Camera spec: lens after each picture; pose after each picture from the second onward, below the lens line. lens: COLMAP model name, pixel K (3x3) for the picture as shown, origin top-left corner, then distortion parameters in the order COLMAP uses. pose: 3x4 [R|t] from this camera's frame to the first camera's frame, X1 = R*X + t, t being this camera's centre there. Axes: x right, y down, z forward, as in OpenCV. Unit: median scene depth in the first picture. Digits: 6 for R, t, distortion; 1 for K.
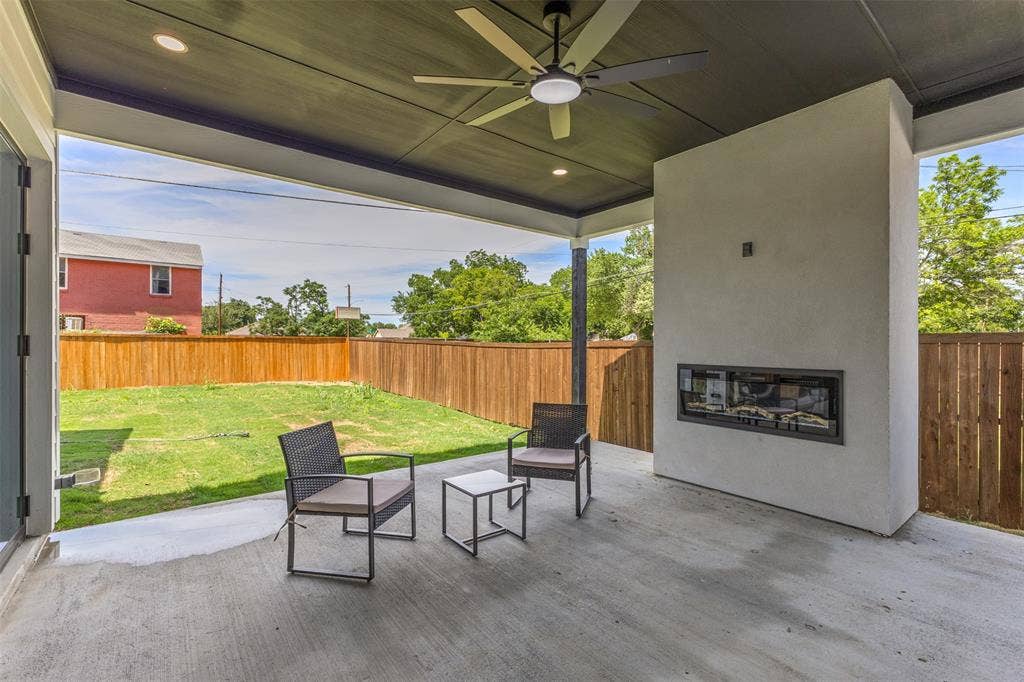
lens RADIAL K [[442.9, 0, 511.4], [0, 442.9, 343.3], [0, 0, 1]] dist [-0.001818, 0.000515]
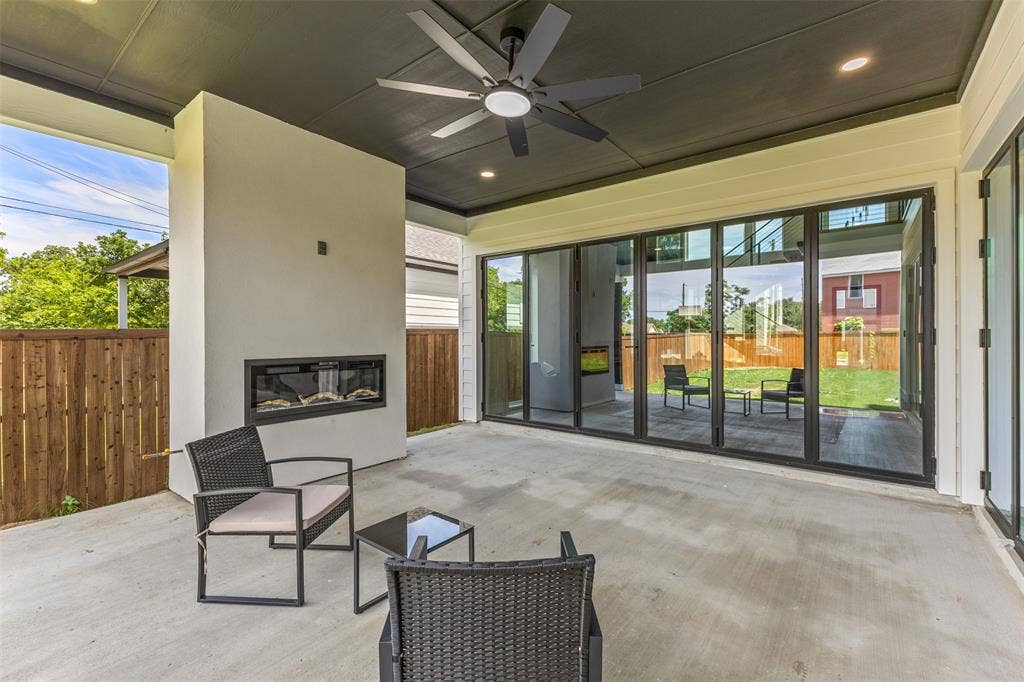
lens RADIAL K [[442.9, 0, 513.1], [0, 442.9, 336.7], [0, 0, 1]] dist [-0.001818, 0.000515]
pose [[-0.240306, 0.000213, 0.970697, -0.779464], [0.003602, 0.999993, 0.000672, 0.005156], [-0.970690, 0.003657, -0.240306, 1.007452]]
